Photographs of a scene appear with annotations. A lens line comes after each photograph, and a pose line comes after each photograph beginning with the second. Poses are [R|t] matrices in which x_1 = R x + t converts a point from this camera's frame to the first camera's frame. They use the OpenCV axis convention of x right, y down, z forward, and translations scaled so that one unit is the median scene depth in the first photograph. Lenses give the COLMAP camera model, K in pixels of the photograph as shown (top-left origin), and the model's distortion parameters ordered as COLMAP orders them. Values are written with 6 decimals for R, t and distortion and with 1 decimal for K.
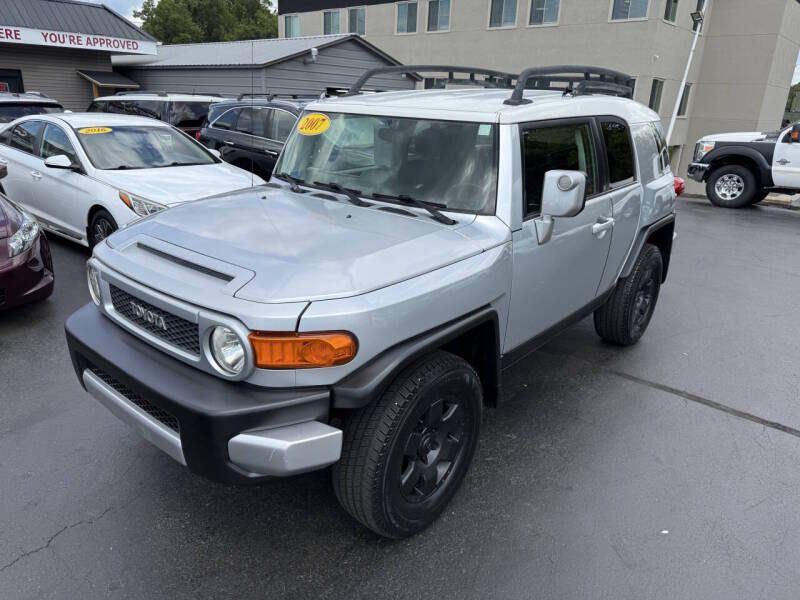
lens RADIAL K [[580.7, 0, 396.7], [0, 580.7, 301.7], [0, 0, 1]] dist [0.003499, -0.003991]
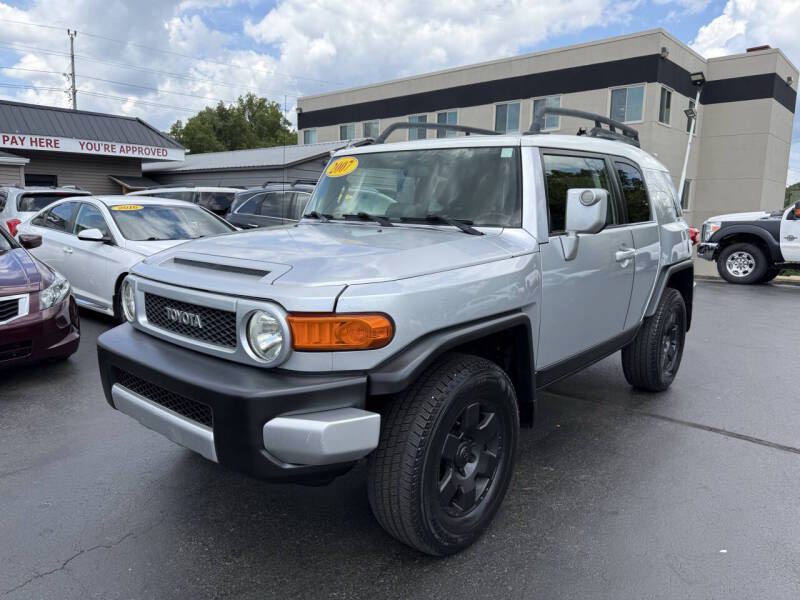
lens RADIAL K [[582.0, 0, 404.9], [0, 582.0, 298.7], [0, 0, 1]] dist [0.001825, -0.003833]
pose [[0.999786, -0.018784, -0.008714, -0.026220], [0.016900, 0.983378, -0.180784, 0.134116], [0.011965, 0.180598, 0.983484, 0.005798]]
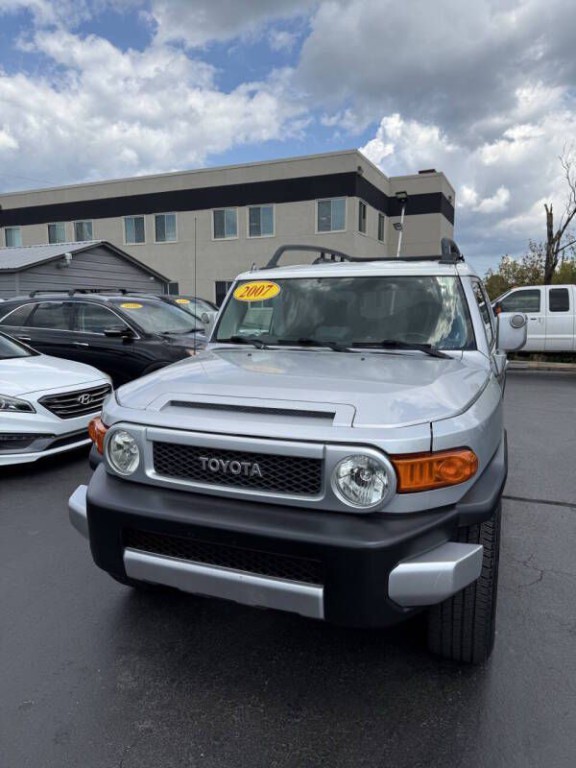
lens RADIAL K [[543.0, 0, 288.0], [0, 543.0, 384.0], [0, 0, 1]] dist [0.085139, -0.120629]
pose [[0.949633, -0.082659, 0.302267, -0.442176], [0.137817, 0.976456, -0.165955, 0.038642], [-0.281433, 0.199253, 0.938666, 0.085605]]
